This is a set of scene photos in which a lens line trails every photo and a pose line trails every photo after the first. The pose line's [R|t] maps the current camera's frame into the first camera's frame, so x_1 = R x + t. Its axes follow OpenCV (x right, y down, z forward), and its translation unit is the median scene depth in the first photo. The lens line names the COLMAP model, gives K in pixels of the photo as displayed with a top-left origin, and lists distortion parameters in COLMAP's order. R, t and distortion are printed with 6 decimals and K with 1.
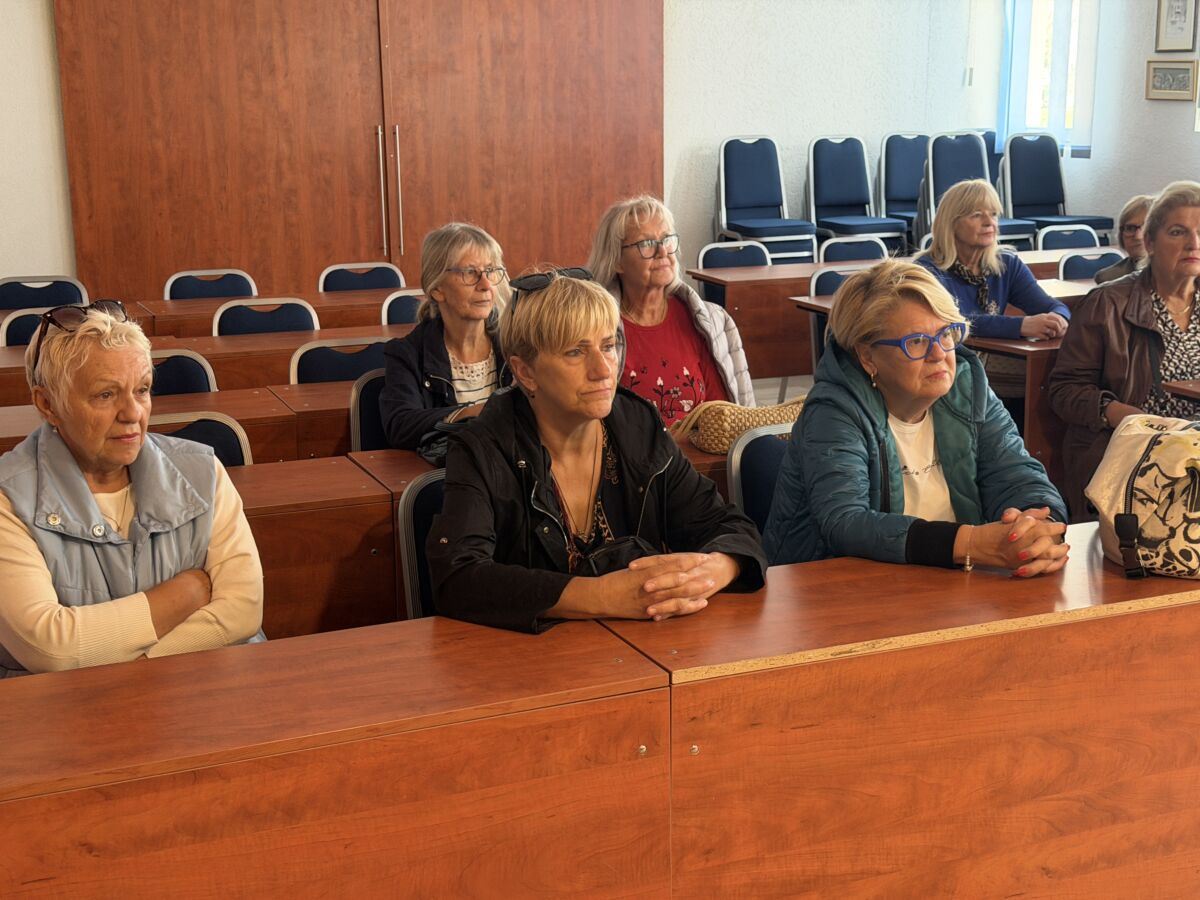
lens RADIAL K [[1681.6, 0, 608.7], [0, 1681.6, 460.2], [0, 0, 1]] dist [0.134390, 0.000000]
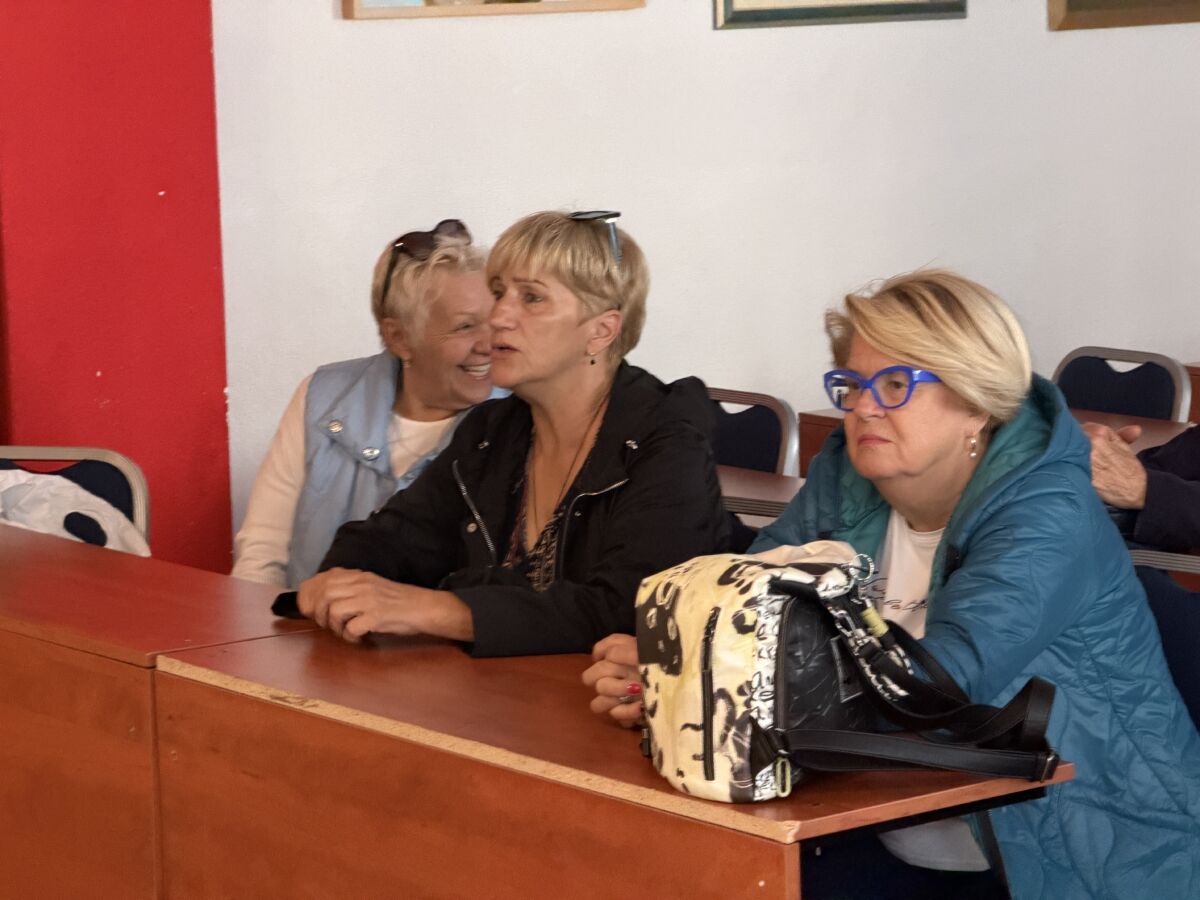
lens RADIAL K [[3512.2, 0, 603.8], [0, 3512.2, 448.8], [0, 0, 1]] dist [0.269729, 0.000000]
pose [[0.246669, 0.133775, -0.959822, 0.889207], [-0.198108, 0.976472, 0.085182, -0.089096], [0.948635, 0.169137, 0.267367, 0.332818]]
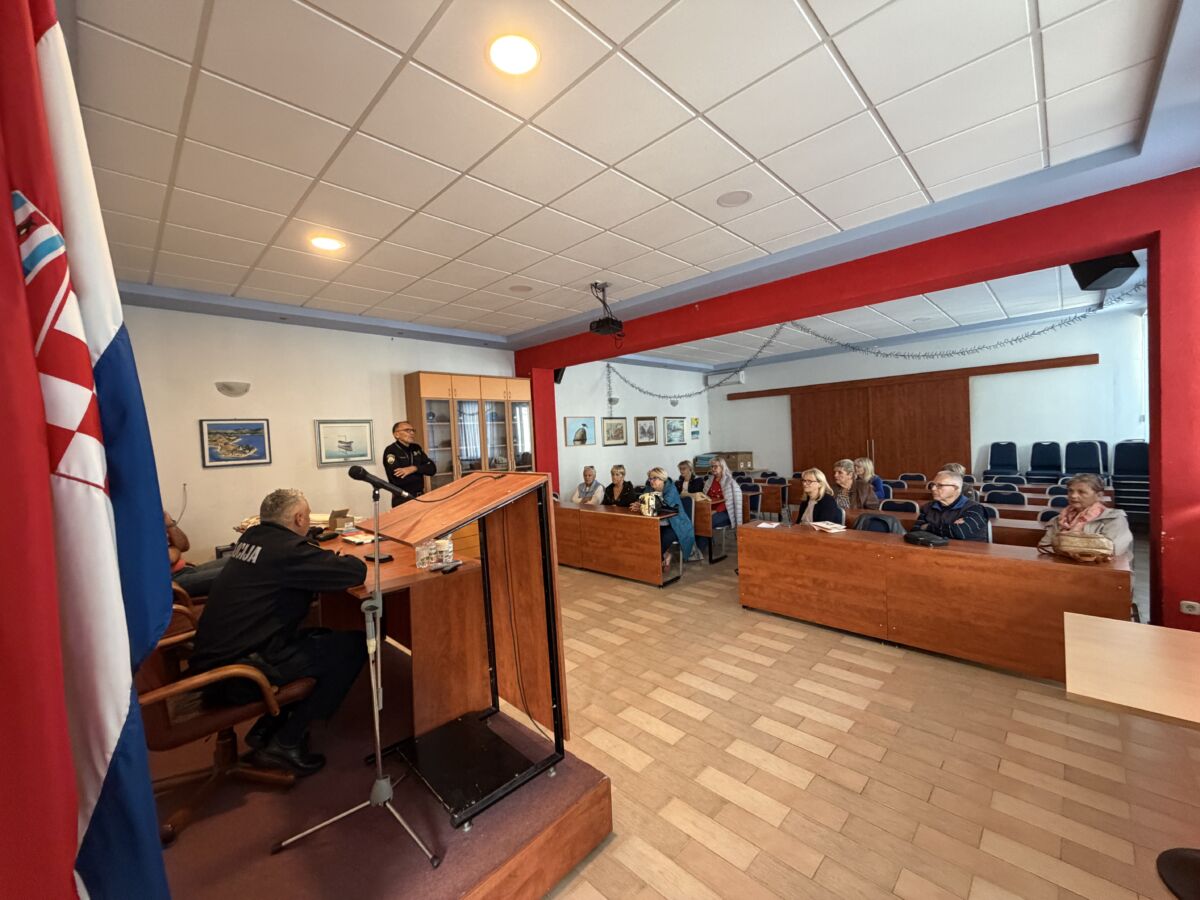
lens RADIAL K [[479.4, 0, 592.5], [0, 479.4, 452.9], [0, 0, 1]] dist [0.000048, -0.000316]
pose [[0.365045, 0.019876, -0.930778, 1.119385], [-0.163209, 0.985656, -0.042962, -0.031664], [0.916572, 0.167595, 0.363052, 0.051956]]
